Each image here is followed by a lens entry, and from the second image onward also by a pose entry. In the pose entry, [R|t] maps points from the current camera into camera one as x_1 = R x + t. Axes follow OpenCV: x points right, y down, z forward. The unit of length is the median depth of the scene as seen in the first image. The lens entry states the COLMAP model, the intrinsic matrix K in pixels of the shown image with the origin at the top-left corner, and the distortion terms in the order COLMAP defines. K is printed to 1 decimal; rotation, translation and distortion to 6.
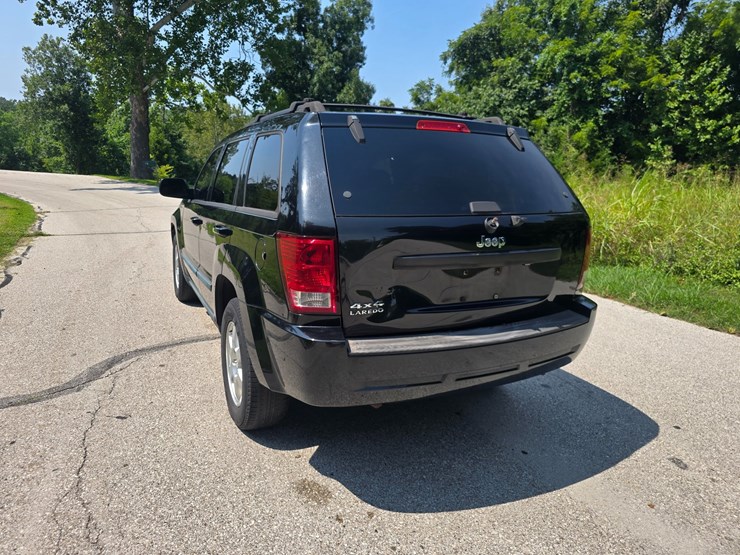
lens RADIAL K [[503.4, 0, 358.9], [0, 503.4, 263.8], [0, 0, 1]] dist [0.038860, -0.034326]
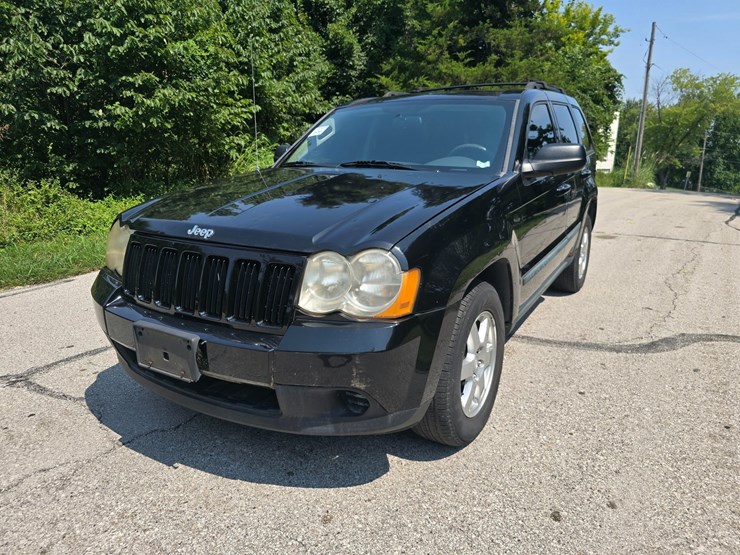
lens RADIAL K [[503.4, 0, 377.8], [0, 503.4, 274.9], [0, 0, 1]] dist [0.038860, -0.034326]
pose [[-0.561217, -0.234969, 0.793615, -0.137917], [0.144048, 0.916493, 0.373216, -0.051056], [-0.815037, 0.323774, -0.480505, 0.273397]]
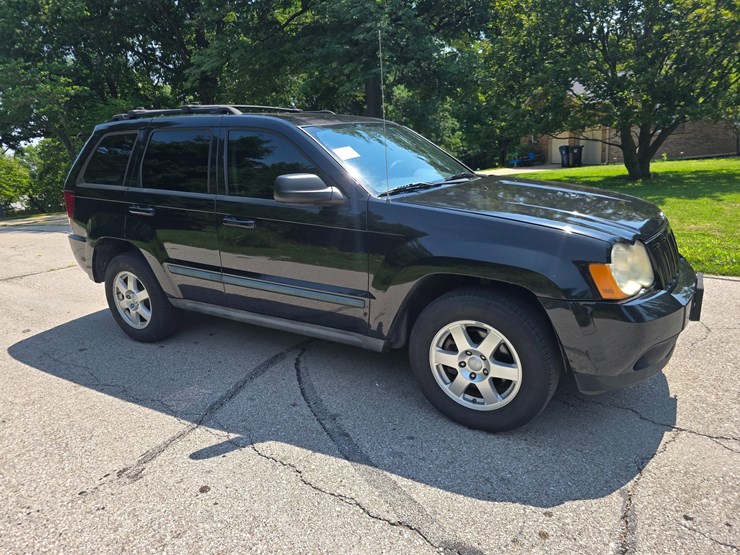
lens RADIAL K [[503.4, 0, 362.2], [0, 503.4, 276.4], [0, 0, 1]] dist [0.038860, -0.034326]
pose [[-0.845047, 0.151758, -0.512703, 0.057883], [-0.074910, 0.915817, 0.394548, -0.058328], [0.529418, 0.371818, -0.762540, 0.310639]]
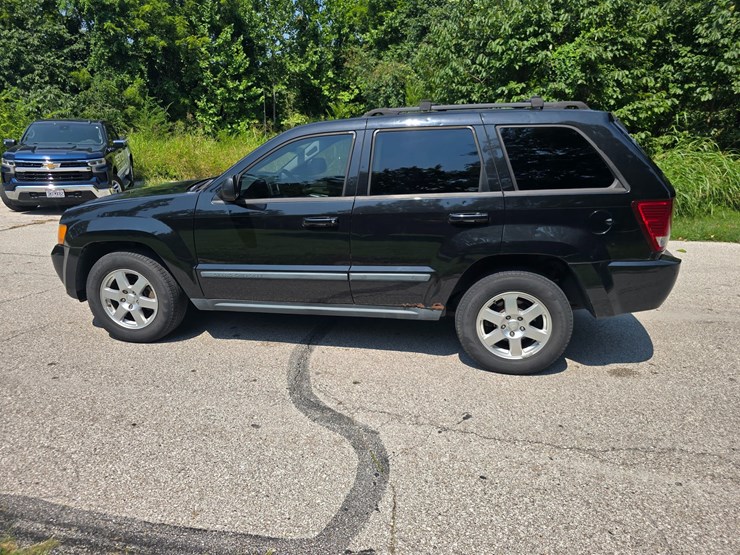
lens RADIAL K [[503.4, 0, 361.2], [0, 503.4, 270.6], [0, 0, 1]] dist [0.038860, -0.034326]
pose [[0.589898, -0.251945, 0.767166, -0.154531], [0.174210, 0.967412, 0.183753, -0.023797], [-0.788462, 0.025253, 0.614565, 0.065269]]
